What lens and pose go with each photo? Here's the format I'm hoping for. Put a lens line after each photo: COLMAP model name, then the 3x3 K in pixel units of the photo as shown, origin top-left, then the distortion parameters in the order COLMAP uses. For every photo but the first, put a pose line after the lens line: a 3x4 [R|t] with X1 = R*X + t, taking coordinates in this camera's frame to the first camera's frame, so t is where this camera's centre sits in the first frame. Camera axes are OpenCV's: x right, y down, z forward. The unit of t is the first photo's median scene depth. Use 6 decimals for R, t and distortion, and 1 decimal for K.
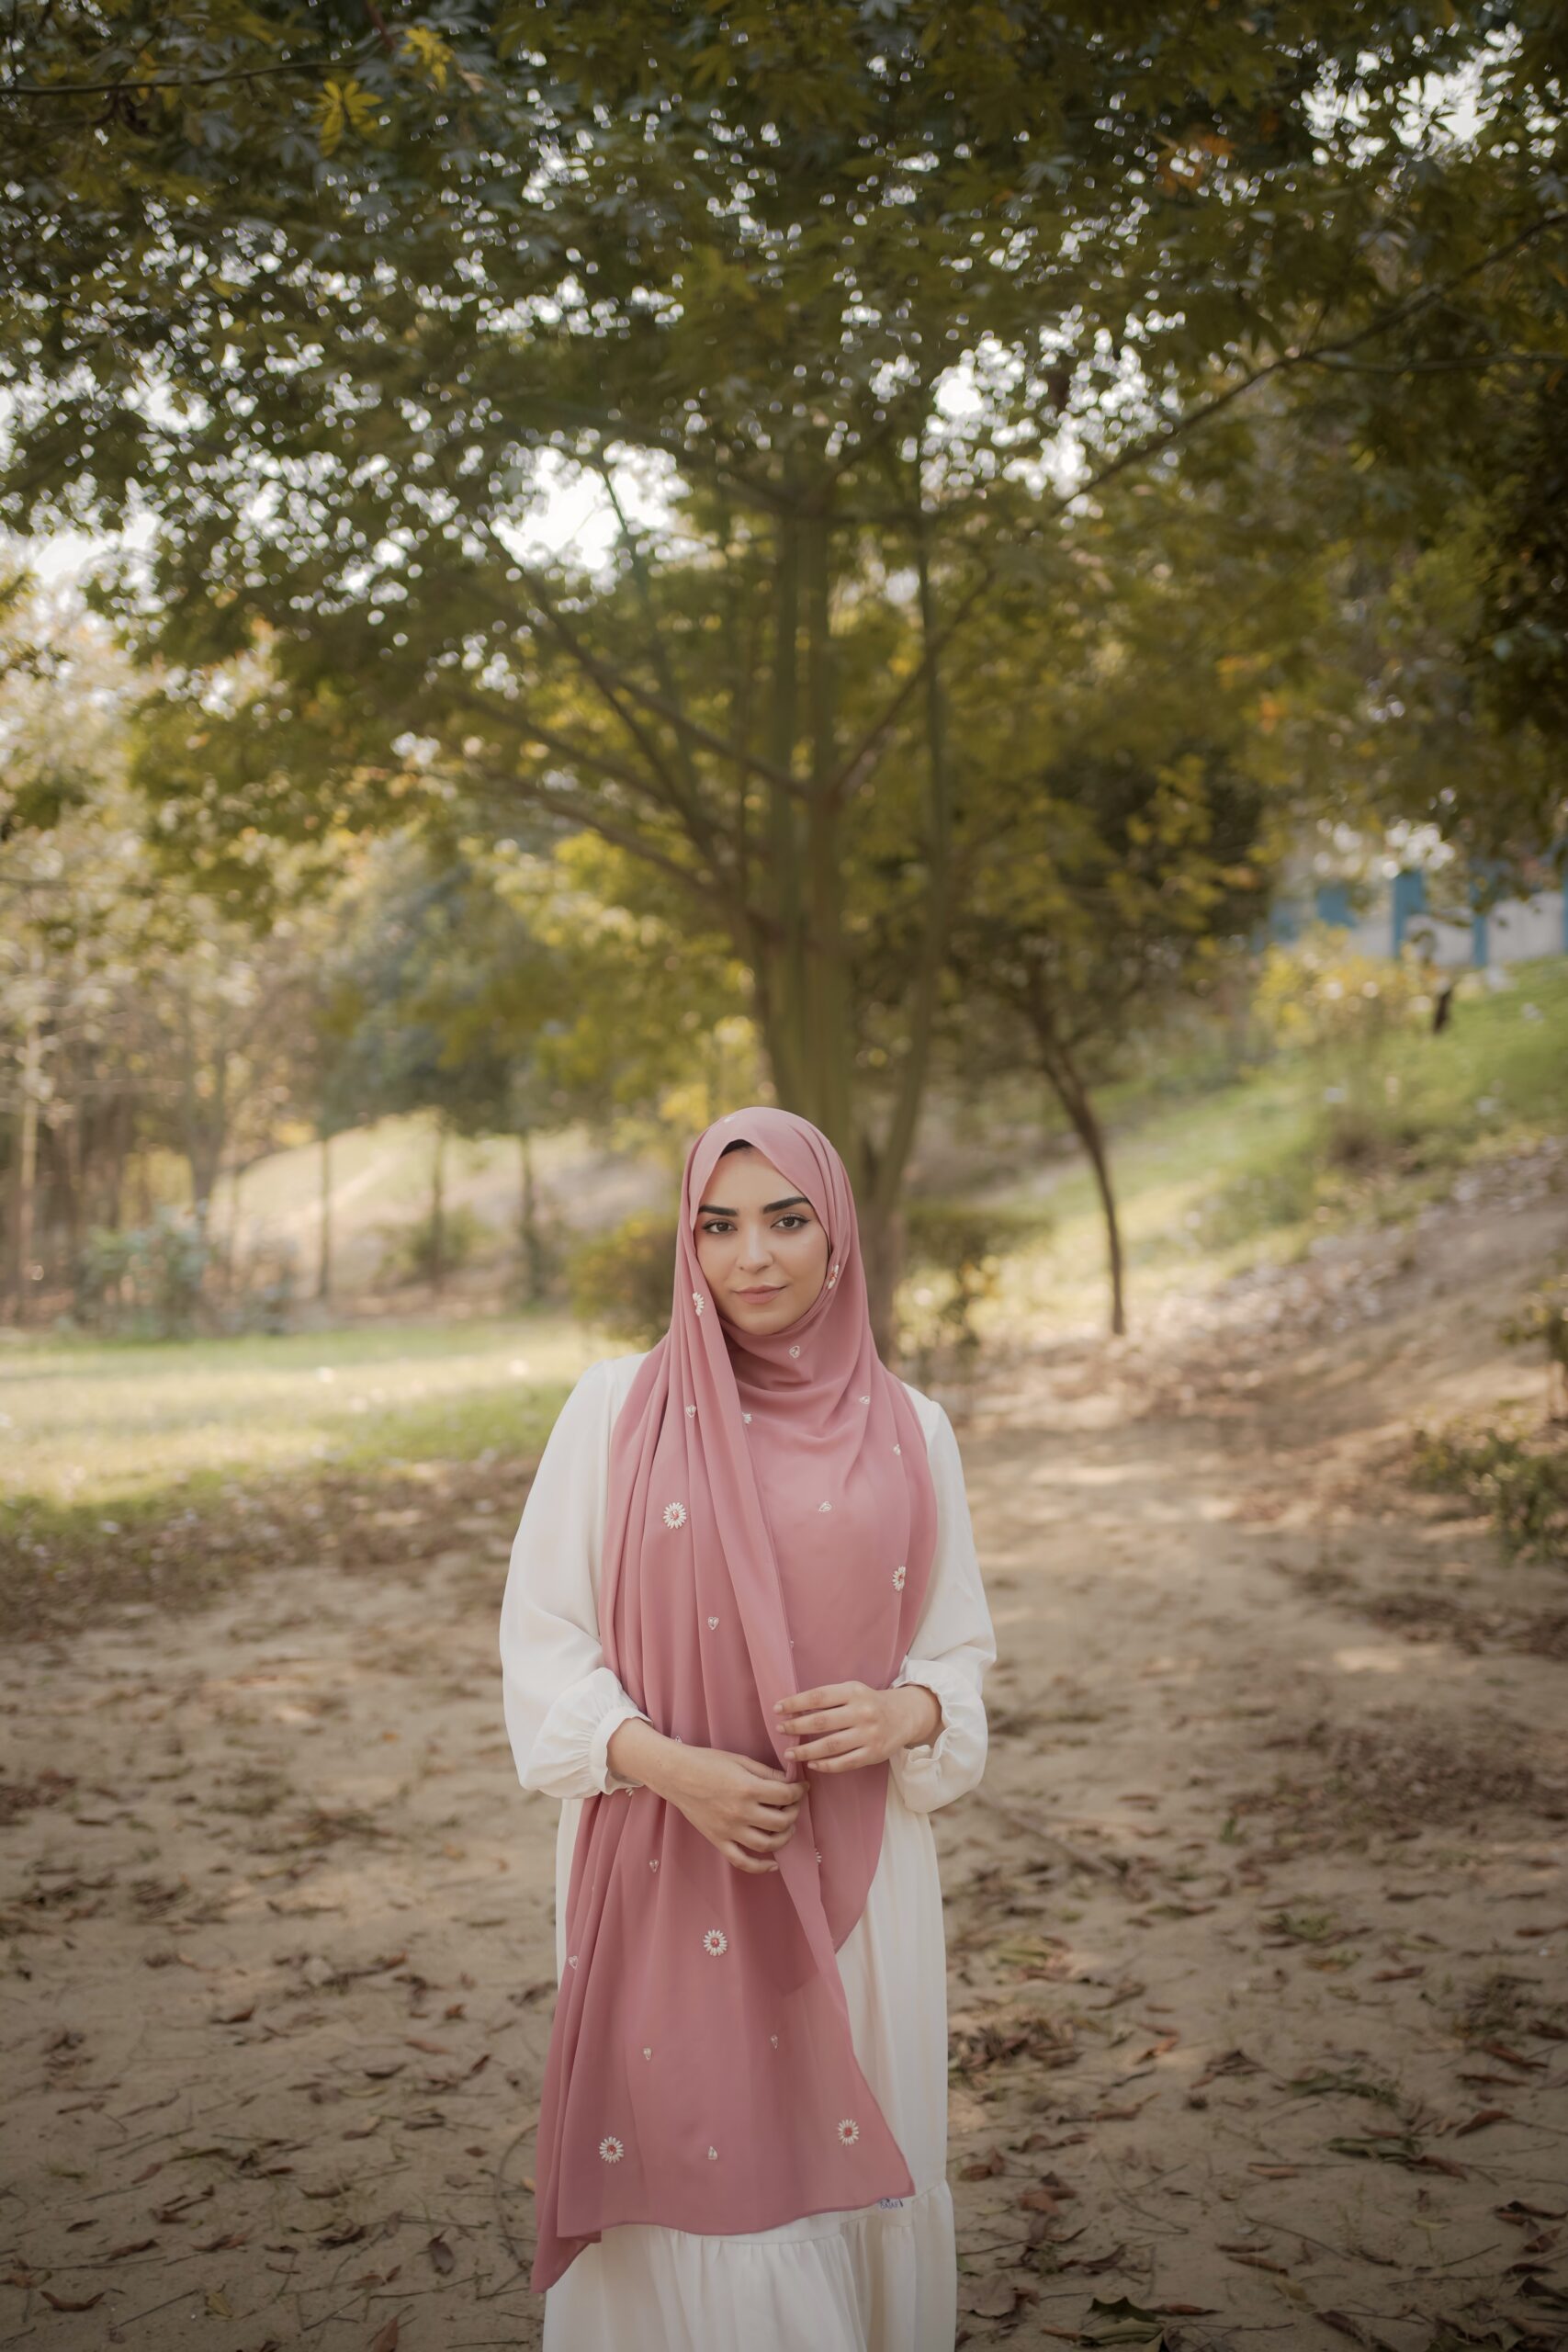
lens RADIAL K [[2439.2, 0, 777.6], [0, 2439.2, 1288.6], [0, 0, 1]] dist [0.007382, -0.001115]
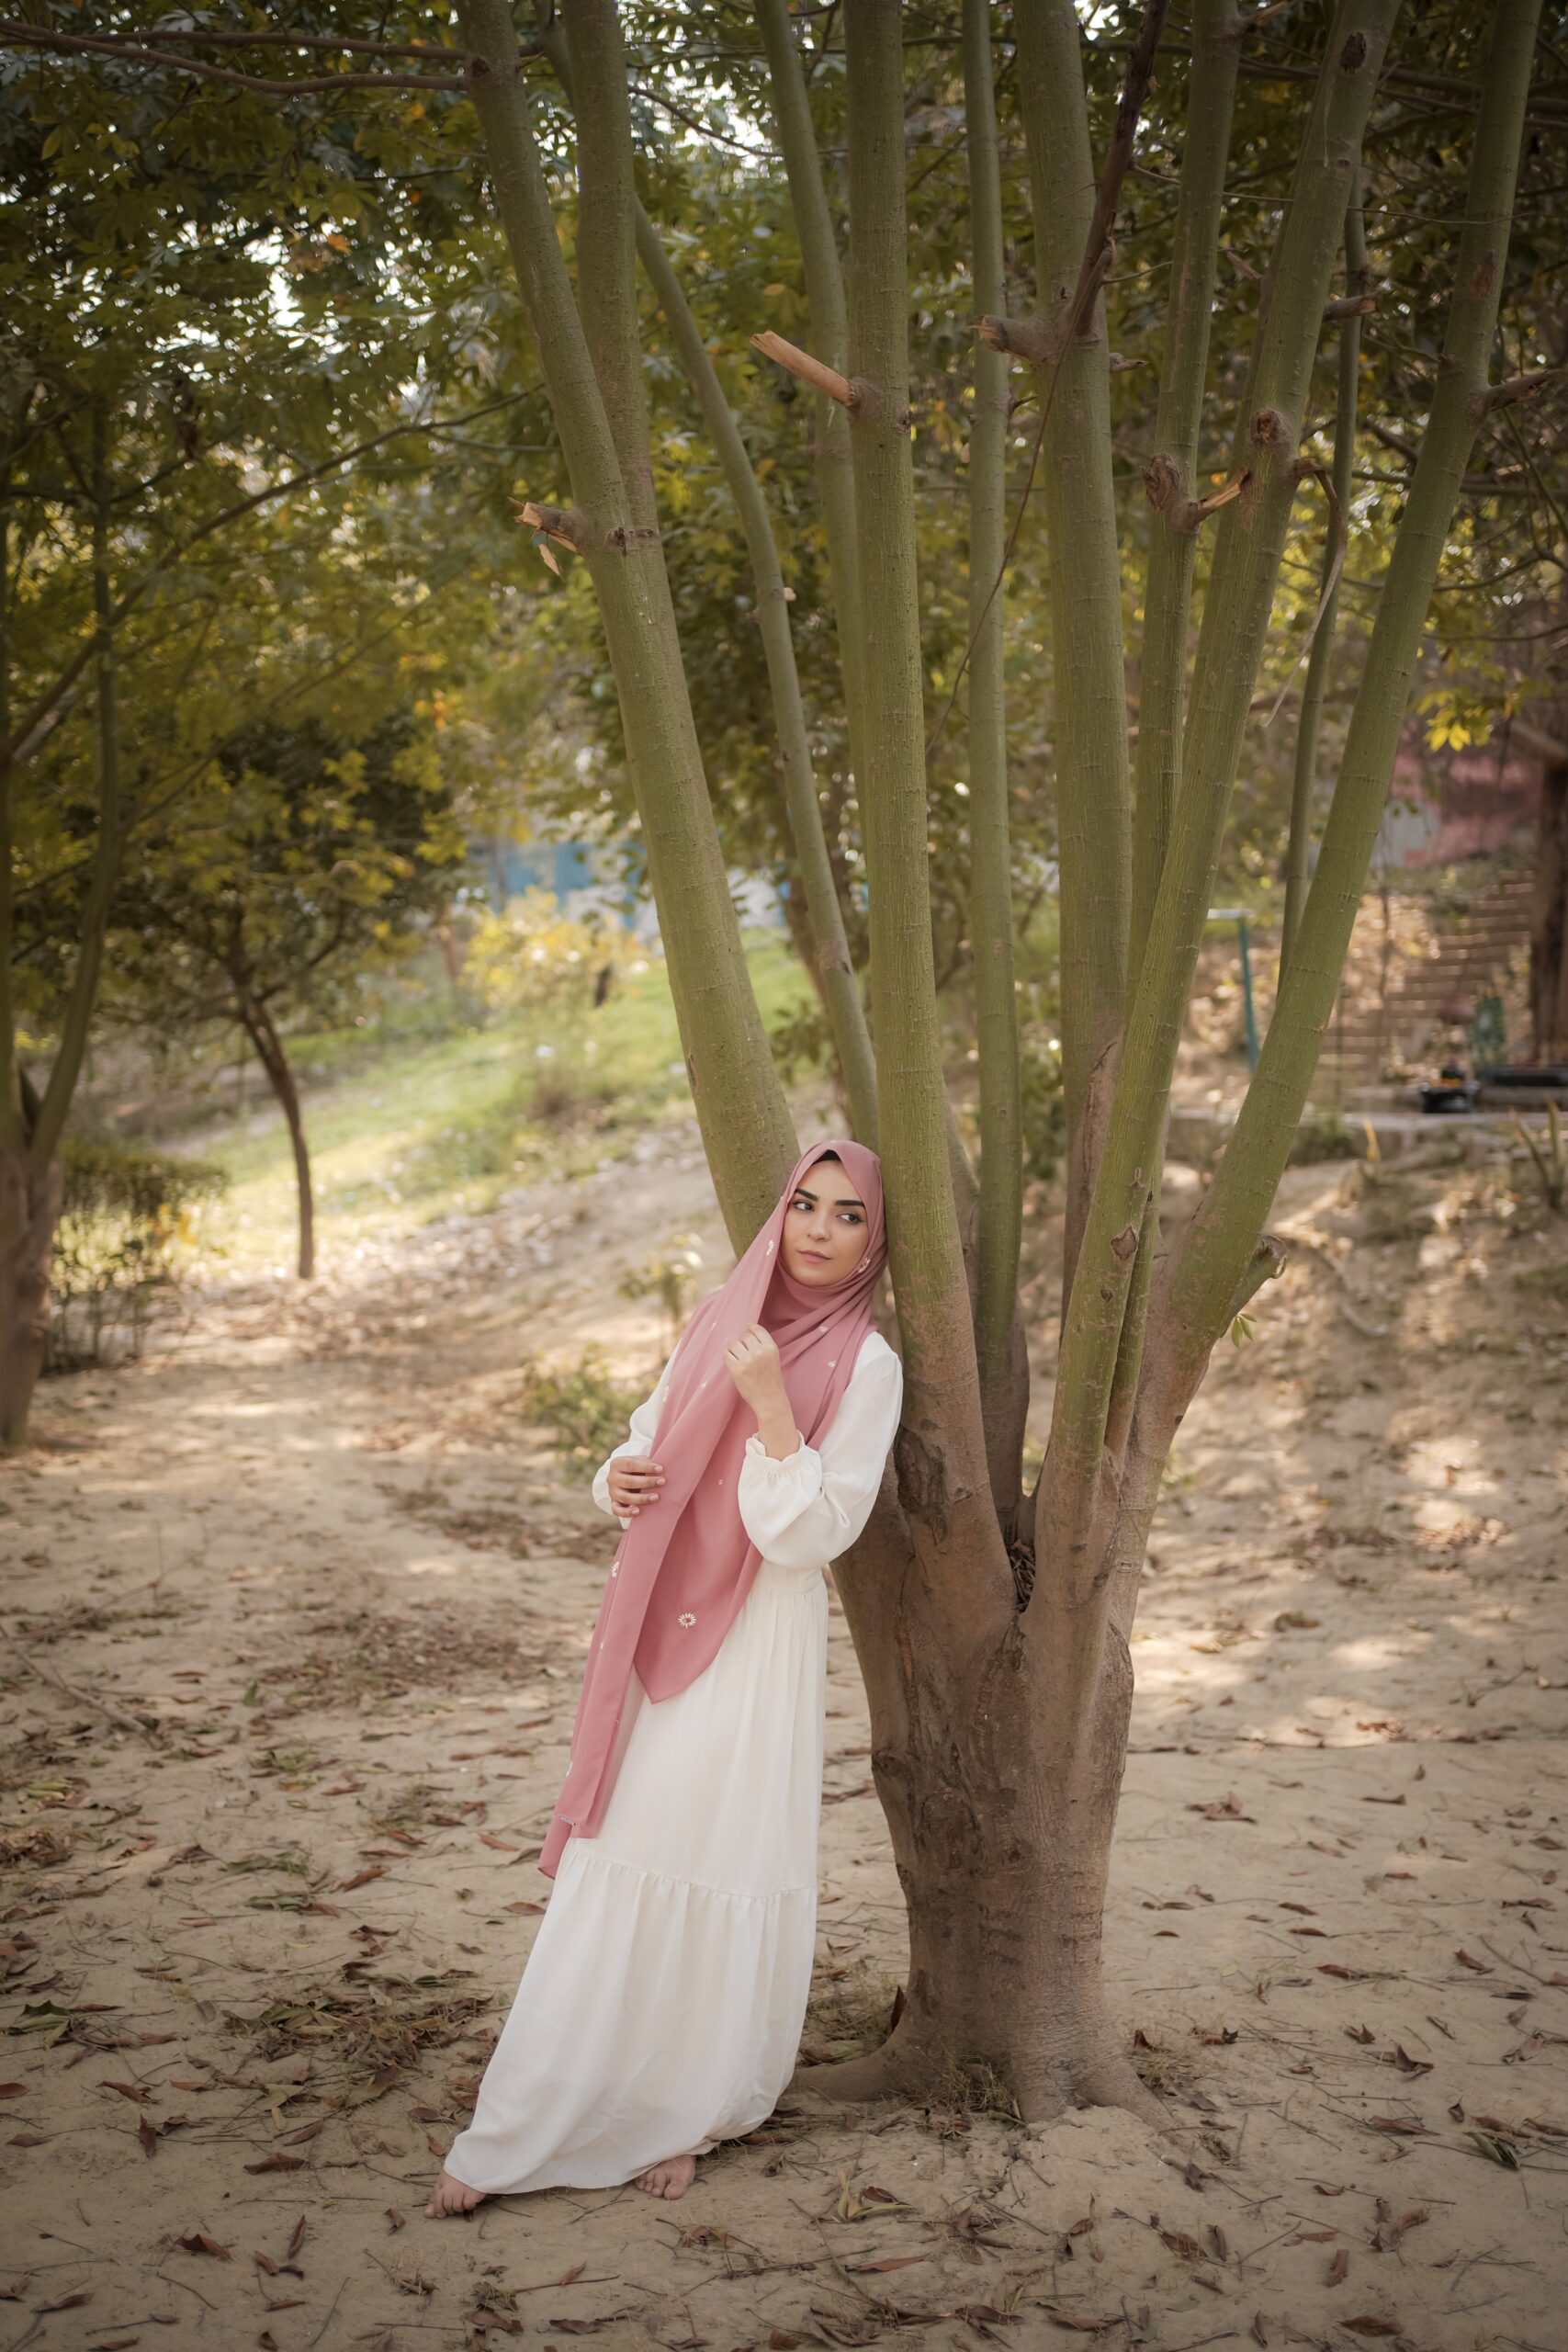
lens RADIAL K [[2439.2, 0, 777.6], [0, 2439.2, 1288.6], [0, 0, 1]] dist [0.007382, -0.001115]
pose [[0.953207, 0.019057, 0.301717, 0.051938], [-0.026436, 0.999442, 0.020393, -0.009645], [-0.301160, -0.027415, 0.953179, -0.187890]]
